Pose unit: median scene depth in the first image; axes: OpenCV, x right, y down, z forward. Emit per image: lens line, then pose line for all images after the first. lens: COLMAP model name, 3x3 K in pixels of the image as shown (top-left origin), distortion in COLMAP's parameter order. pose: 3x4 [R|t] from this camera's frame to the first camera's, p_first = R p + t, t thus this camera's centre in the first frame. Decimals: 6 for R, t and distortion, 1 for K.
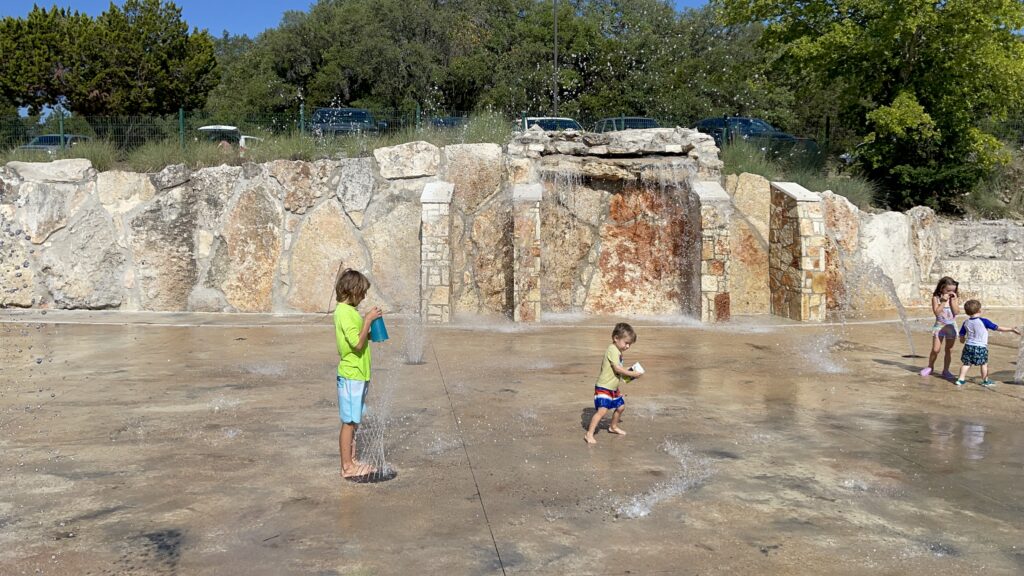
lens RADIAL K [[878.2, 0, 510.9], [0, 878.2, 286.7], [0, 0, 1]] dist [0.031049, 0.001793]
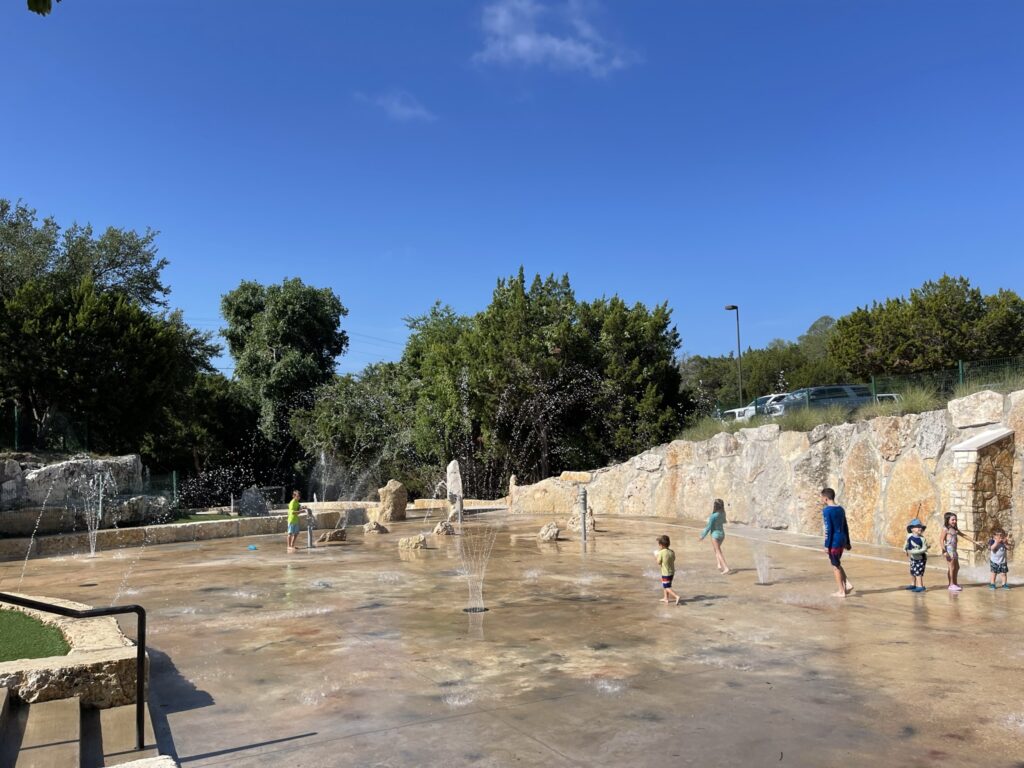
lens RADIAL K [[780.1, 0, 511.3], [0, 780.1, 383.8], [0, 0, 1]] dist [0.001552, -0.004210]
pose [[0.337888, -0.096680, -0.936208, 0.580928], [-0.055008, 0.990981, -0.122189, -0.029325], [0.939577, 0.092785, 0.329523, 0.164106]]
